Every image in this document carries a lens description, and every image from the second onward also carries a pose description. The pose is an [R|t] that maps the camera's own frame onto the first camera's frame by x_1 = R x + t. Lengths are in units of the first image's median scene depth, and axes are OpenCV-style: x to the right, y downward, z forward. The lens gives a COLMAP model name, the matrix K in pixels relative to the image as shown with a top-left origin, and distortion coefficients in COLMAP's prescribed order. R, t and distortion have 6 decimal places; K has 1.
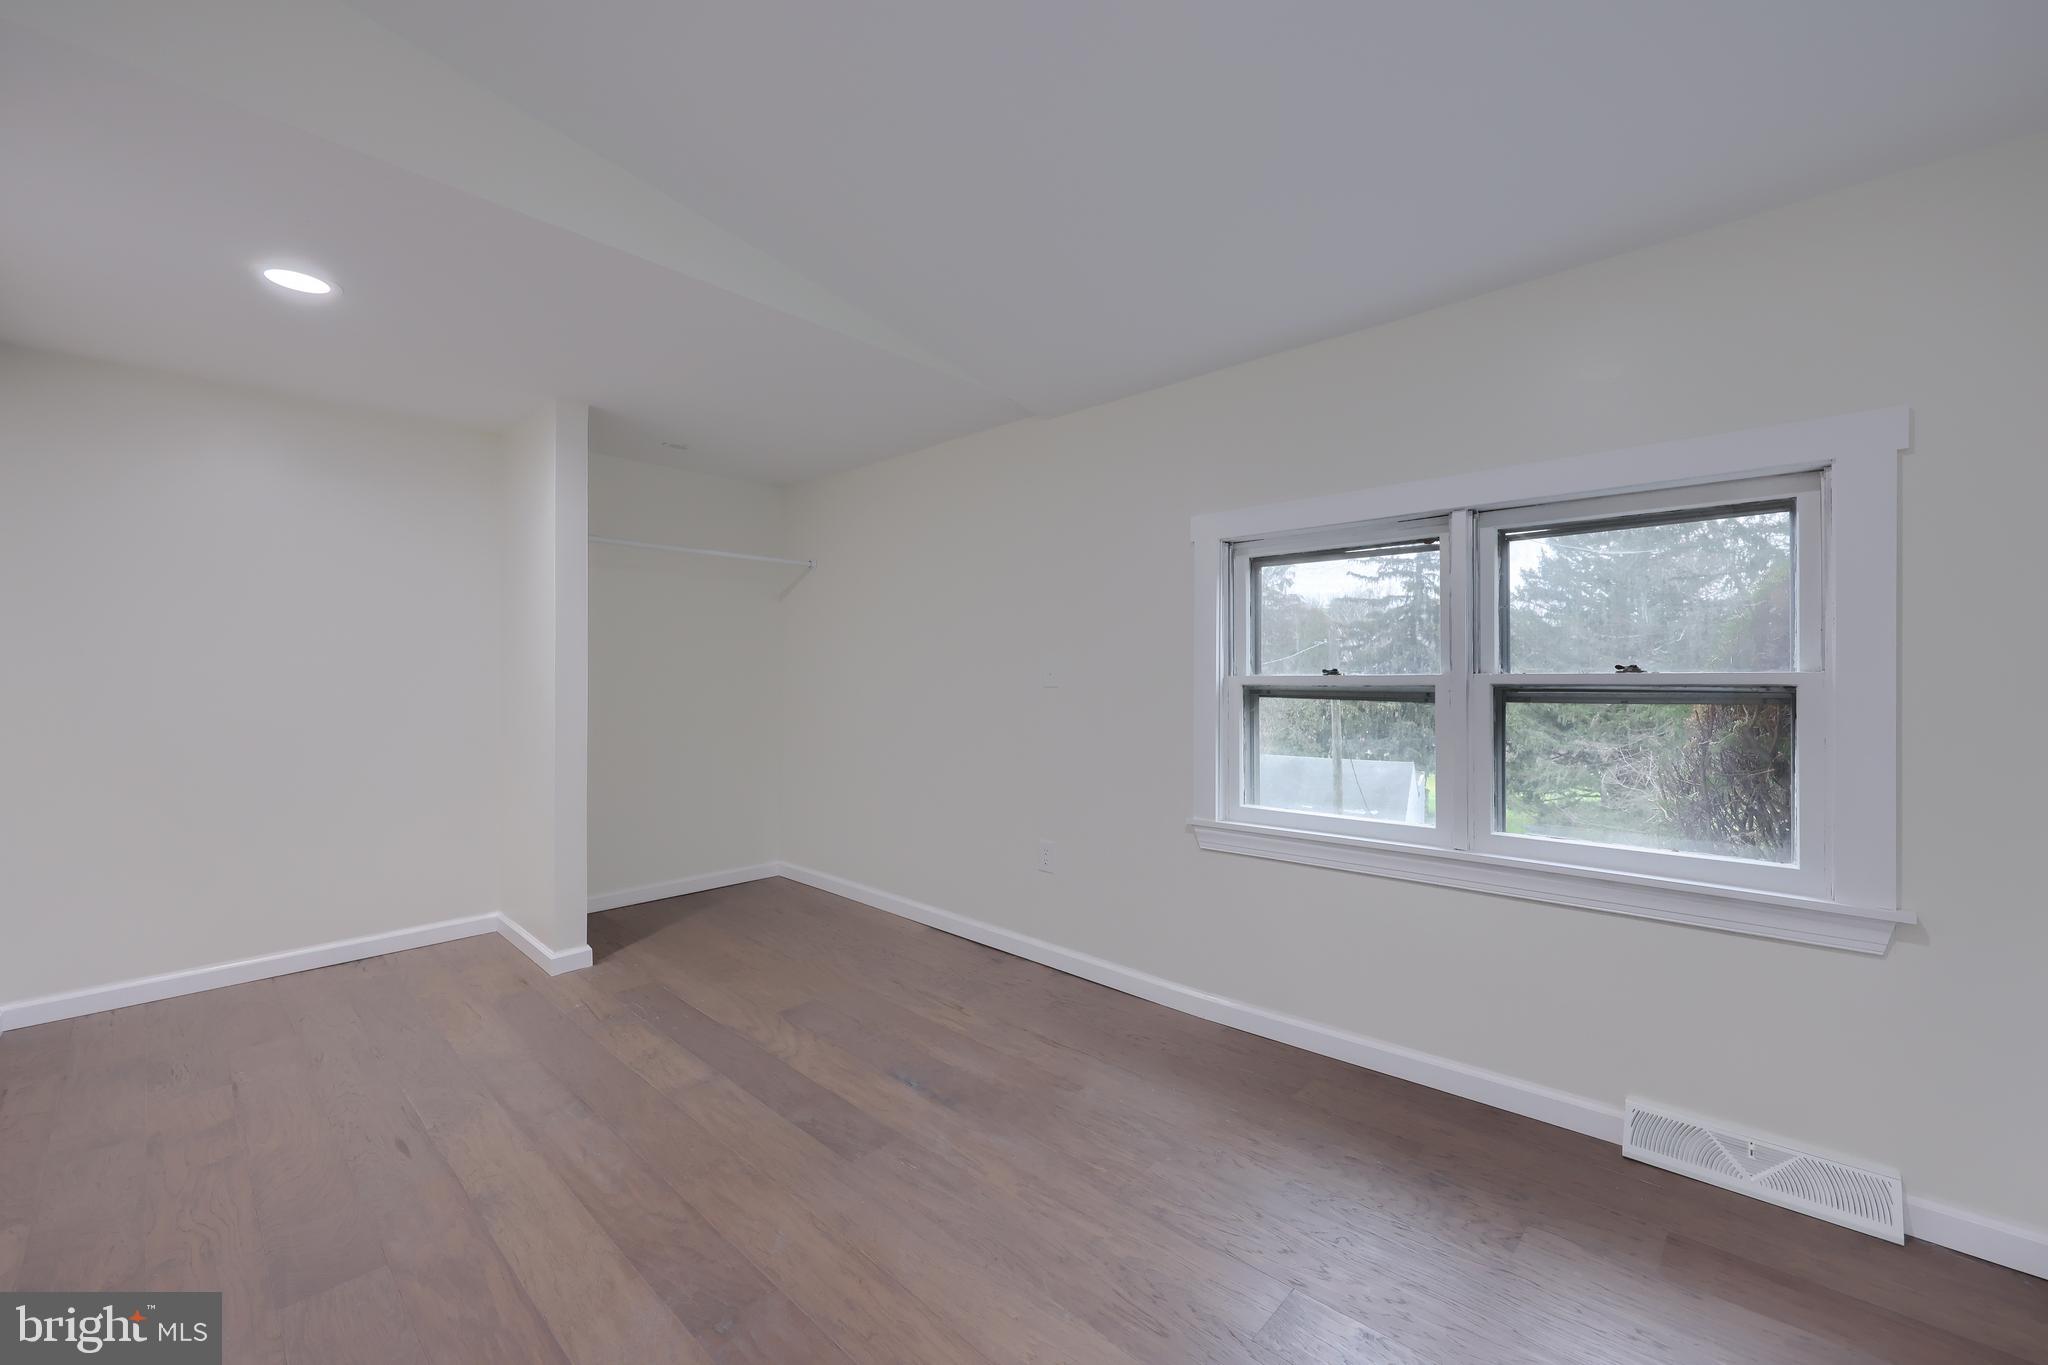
lens RADIAL K [[865.1, 0, 1024.4], [0, 865.1, 676.9], [0, 0, 1]] dist [-0.011169, 0.000597]
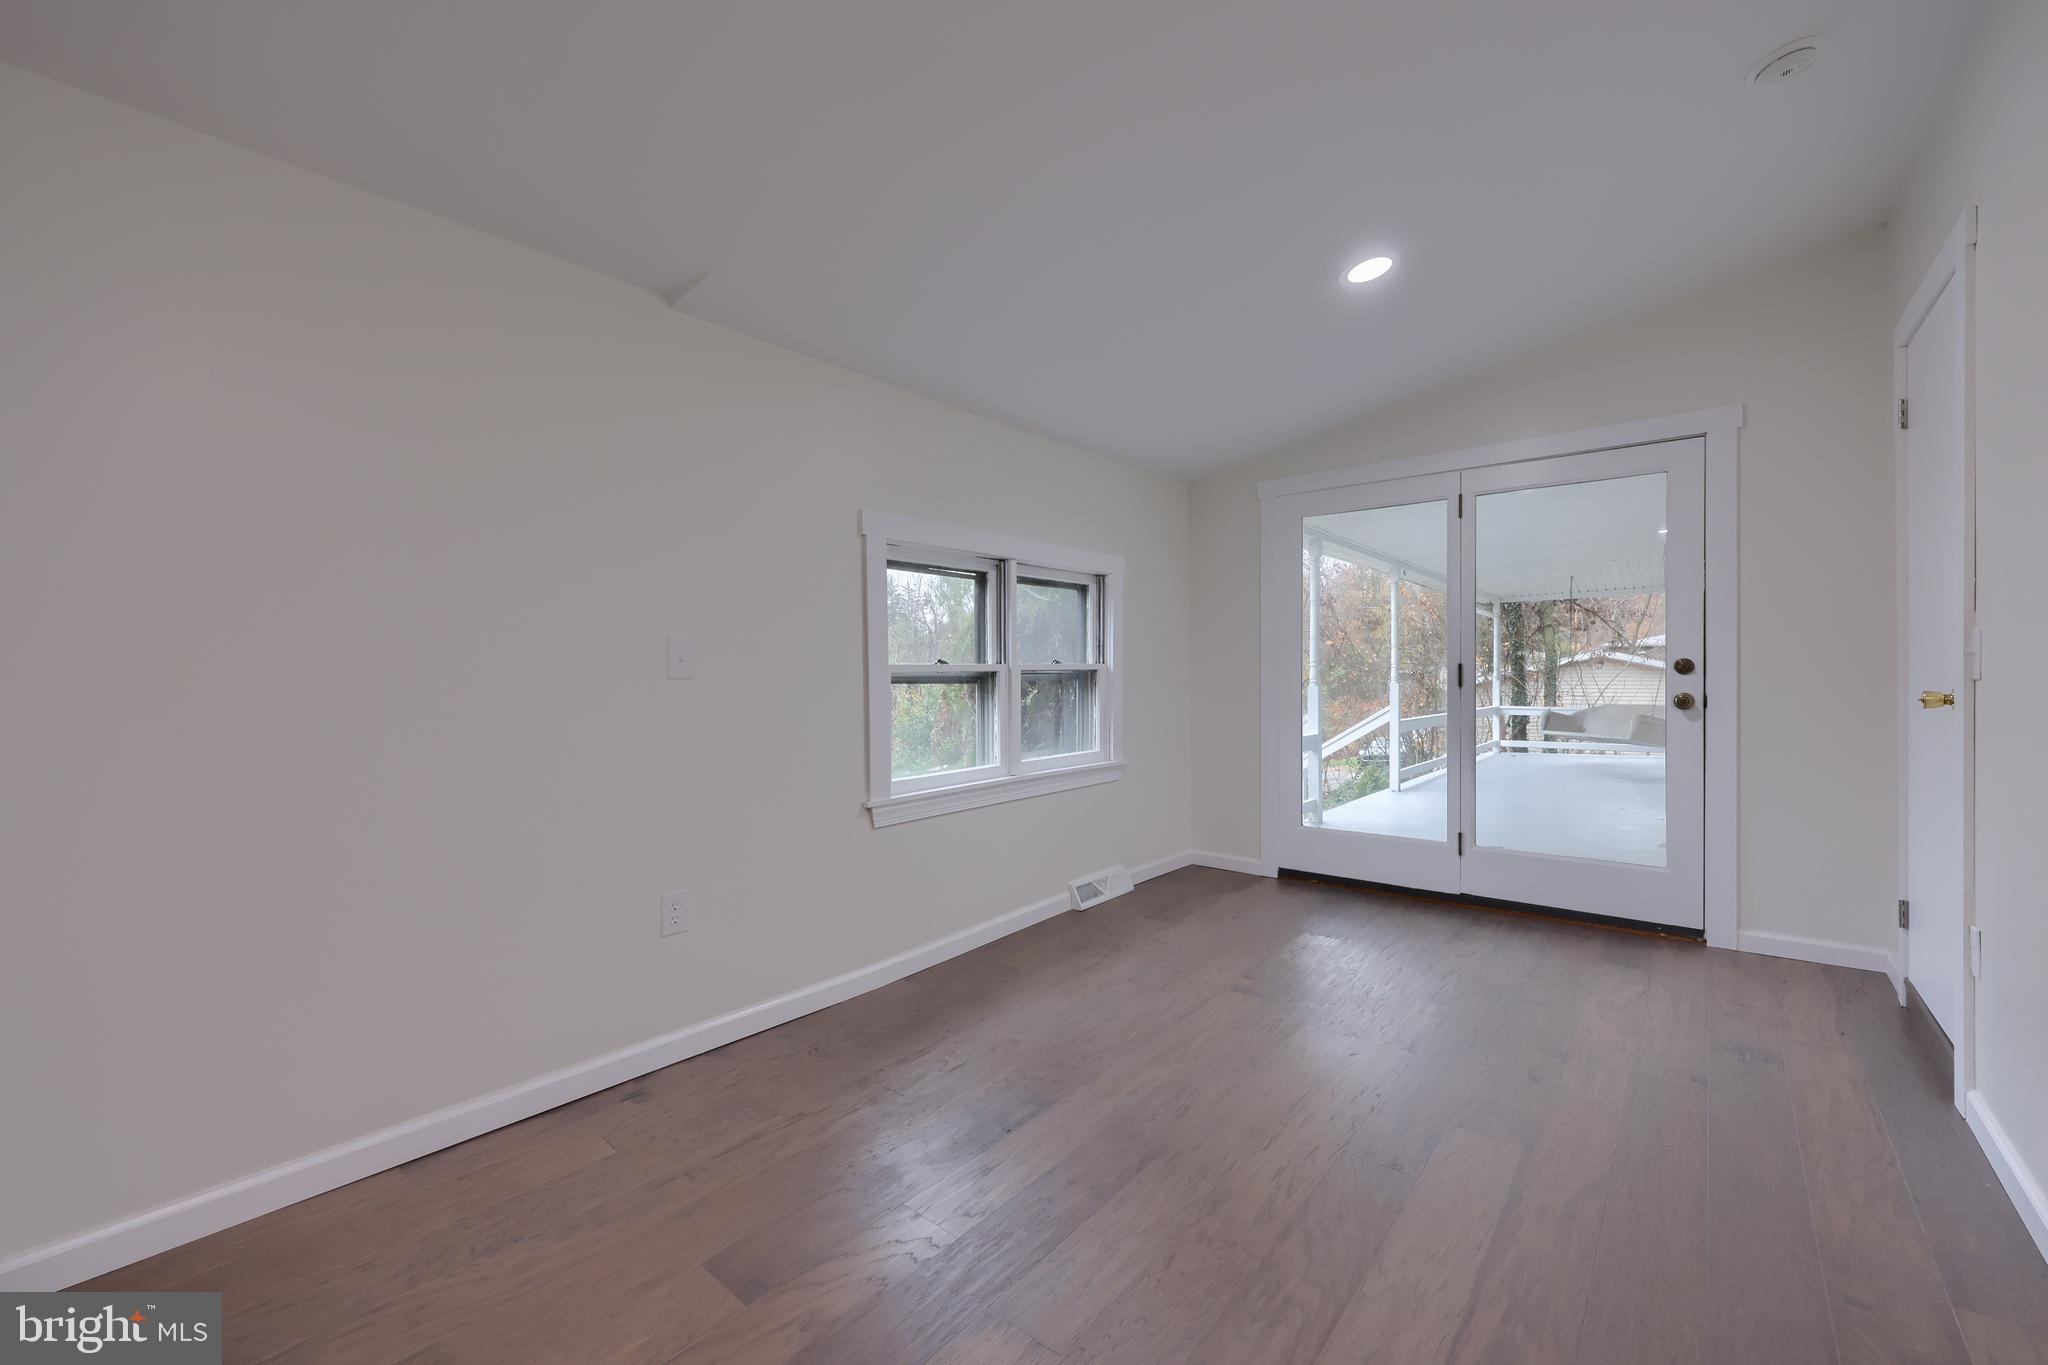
lens RADIAL K [[865.1, 0, 1025.1], [0, 865.1, 675.8], [0, 0, 1]] dist [-0.011169, 0.000597]
pose [[-0.114674, -0.004511, 0.993393, -1.087432], [0.003932, 0.999980, 0.004995, 0.010142], [-0.993395, 0.004479, -0.114654, 1.182279]]
